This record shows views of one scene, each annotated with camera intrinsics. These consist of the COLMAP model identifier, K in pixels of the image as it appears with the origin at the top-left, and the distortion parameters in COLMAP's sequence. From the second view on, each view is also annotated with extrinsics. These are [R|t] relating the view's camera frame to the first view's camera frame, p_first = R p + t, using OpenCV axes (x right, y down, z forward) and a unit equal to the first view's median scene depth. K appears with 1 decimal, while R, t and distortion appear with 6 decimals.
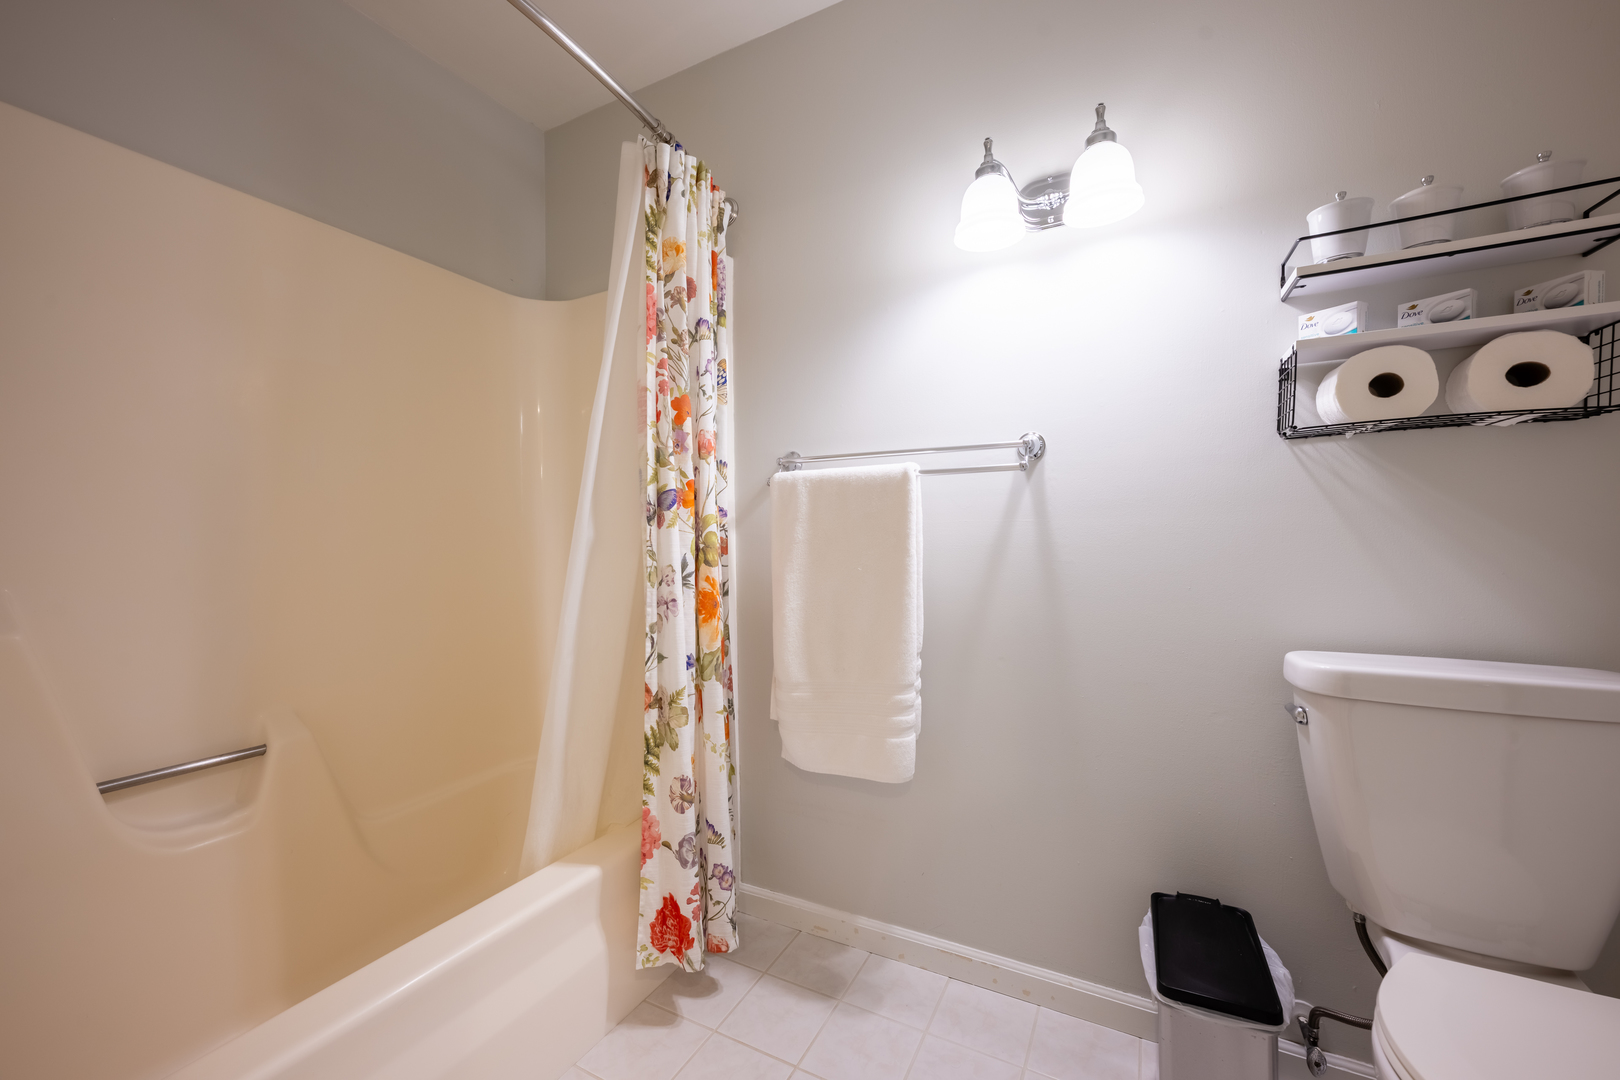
lens RADIAL K [[641.3, 0, 805.7], [0, 641.3, 542.9], [0, 0, 1]] dist [-0.000237, 0.000183]
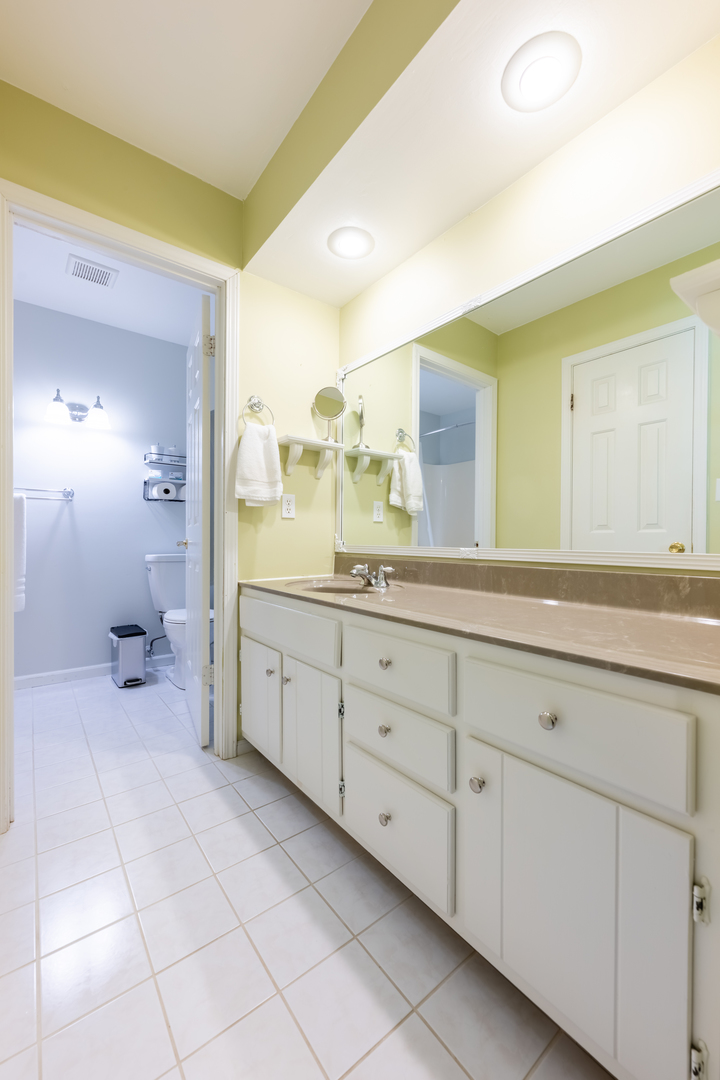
lens RADIAL K [[427.5, 0, 363.2], [0, 427.5, 544.4], [0, 0, 1]] dist [-0.000237, 0.000183]
pose [[0.404465, -0.001374, 0.914553, -1.108770], [-0.005787, 0.999975, 0.004062, 0.090823], [-0.914535, -0.006935, 0.404447, -1.279663]]
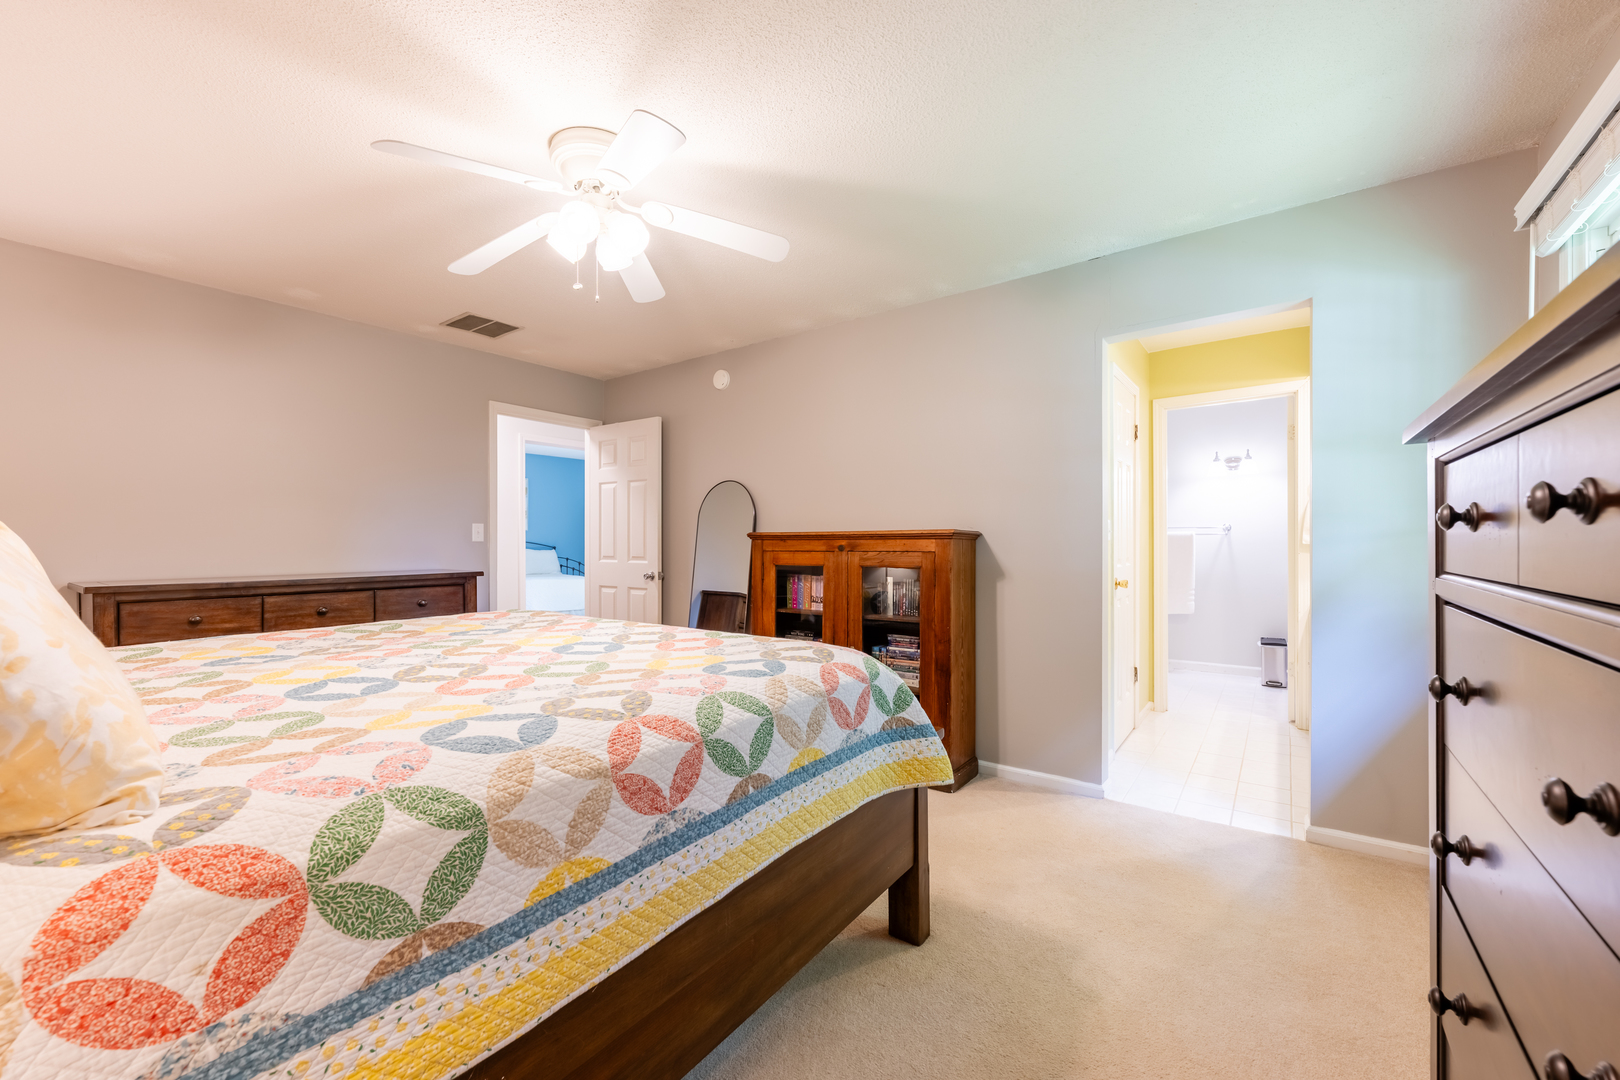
lens RADIAL K [[641.3, 0, 805.7], [0, 641.3, 542.9], [0, 0, 1]] dist [-0.000237, 0.000183]
pose [[0.989242, -0.001283, -0.146284, -1.923678], [0.001480, 0.999998, 0.001236, -0.078710], [0.146282, -0.001439, 0.989242, -3.849409]]
